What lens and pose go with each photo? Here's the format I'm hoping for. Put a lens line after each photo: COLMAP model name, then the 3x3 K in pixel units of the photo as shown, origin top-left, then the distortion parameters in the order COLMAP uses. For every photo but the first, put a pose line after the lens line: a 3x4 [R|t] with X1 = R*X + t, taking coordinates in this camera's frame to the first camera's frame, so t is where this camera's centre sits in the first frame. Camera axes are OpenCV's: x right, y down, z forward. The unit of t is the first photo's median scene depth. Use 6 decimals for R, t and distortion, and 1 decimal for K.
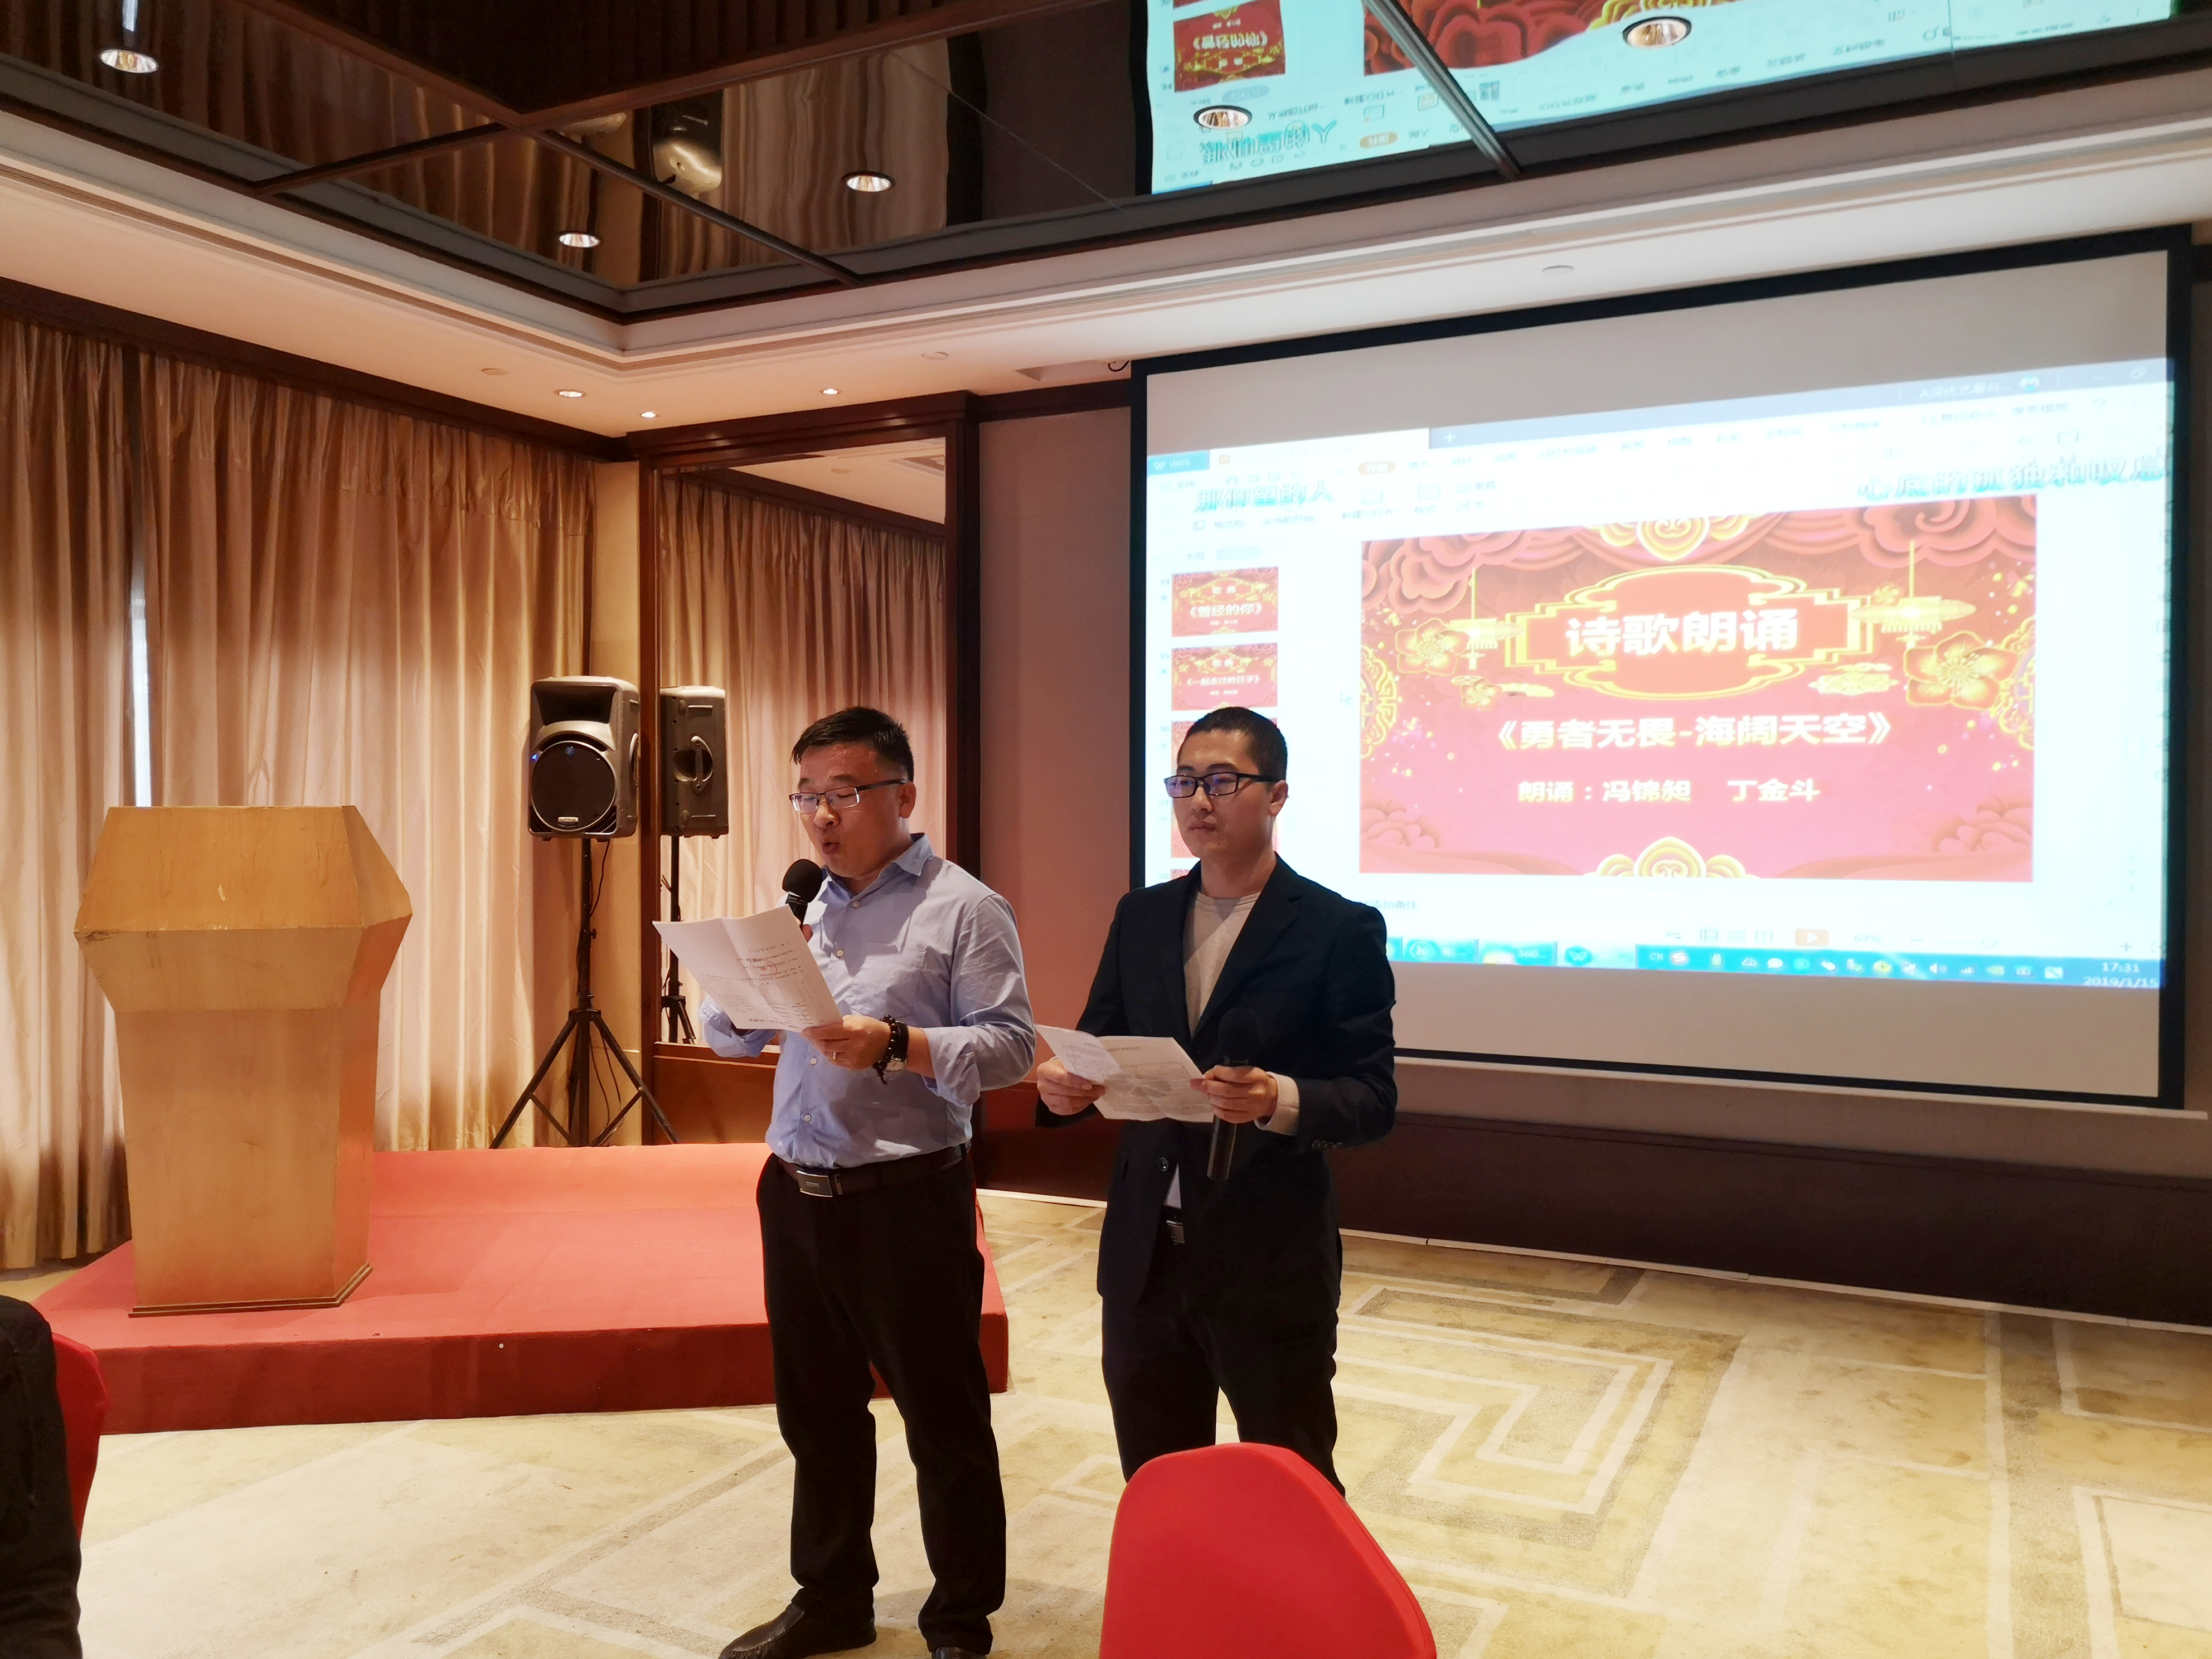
lens RADIAL K [[1762.4, 0, 1106.0], [0, 1762.4, 829.5], [0, 0, 1]] dist [0.006596, -0.003280]
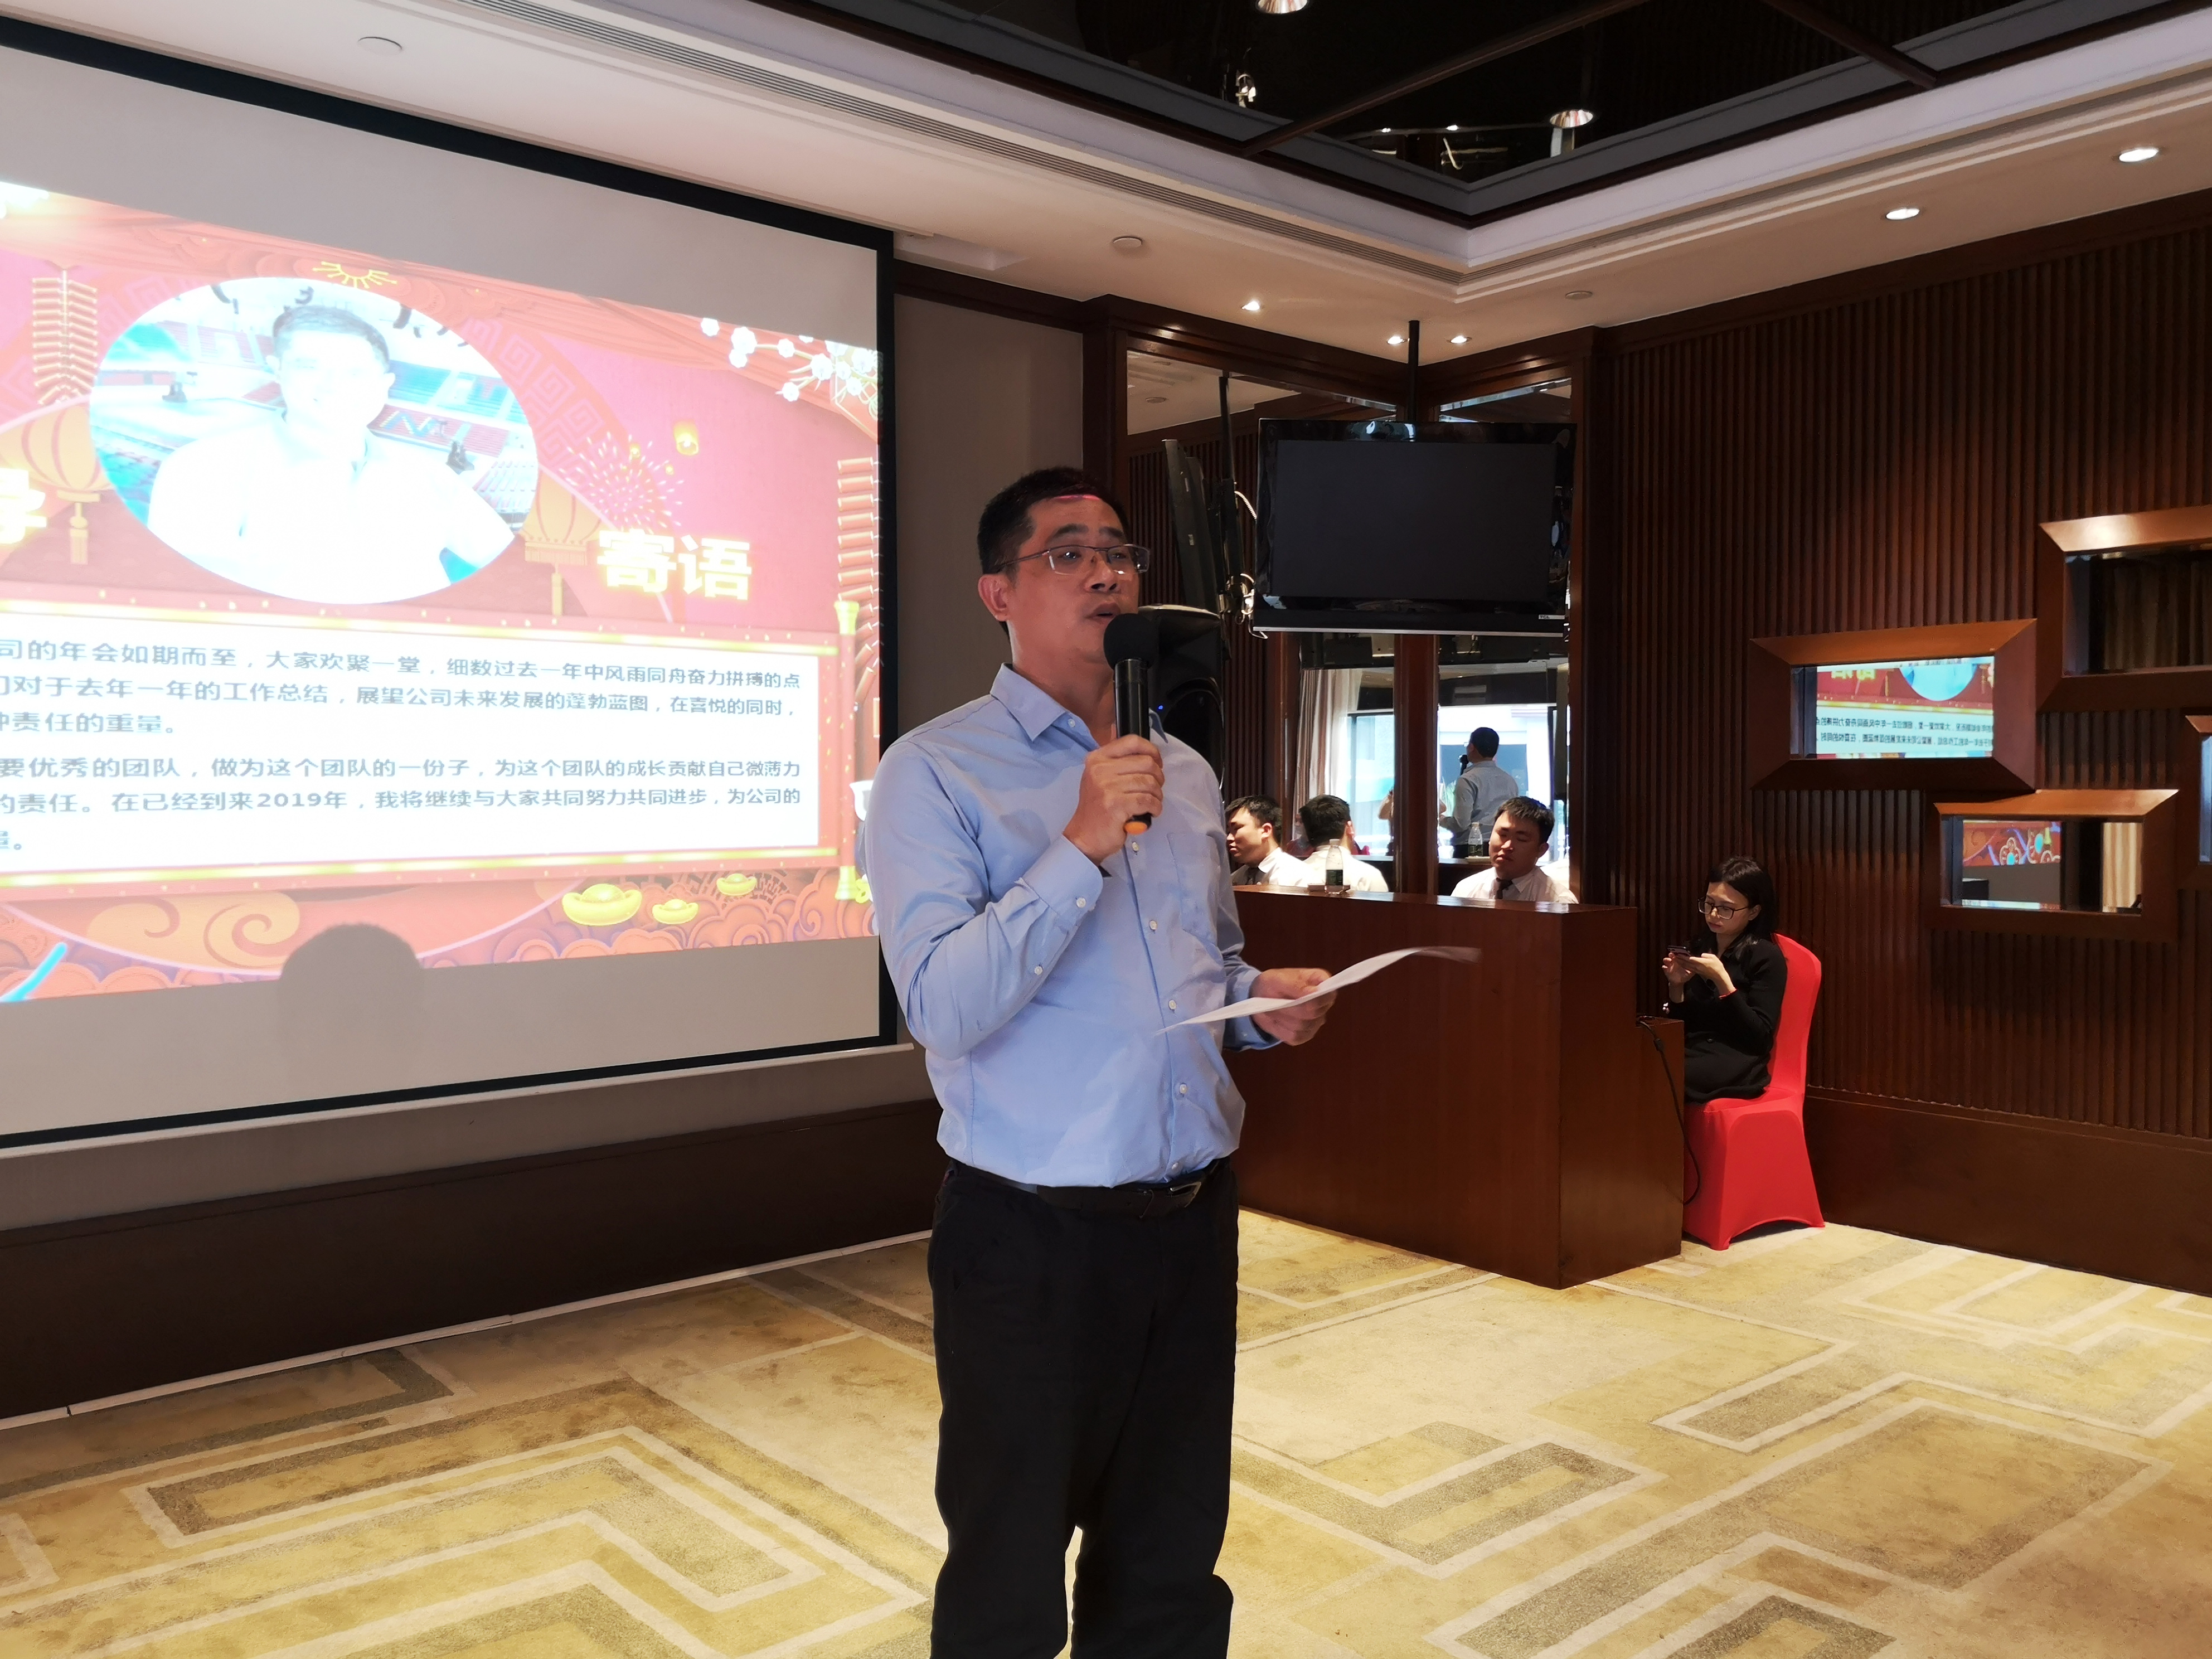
lens RADIAL K [[1762.4, 0, 1106.0], [0, 1762.4, 829.5], [0, 0, 1]] dist [0.006596, -0.003280]
pose [[0.391548, -0.024330, 0.919836, -0.331819], [0.020807, 0.999629, 0.017583, 0.010769], [-0.919922, 0.012255, 0.391909, 0.447001]]
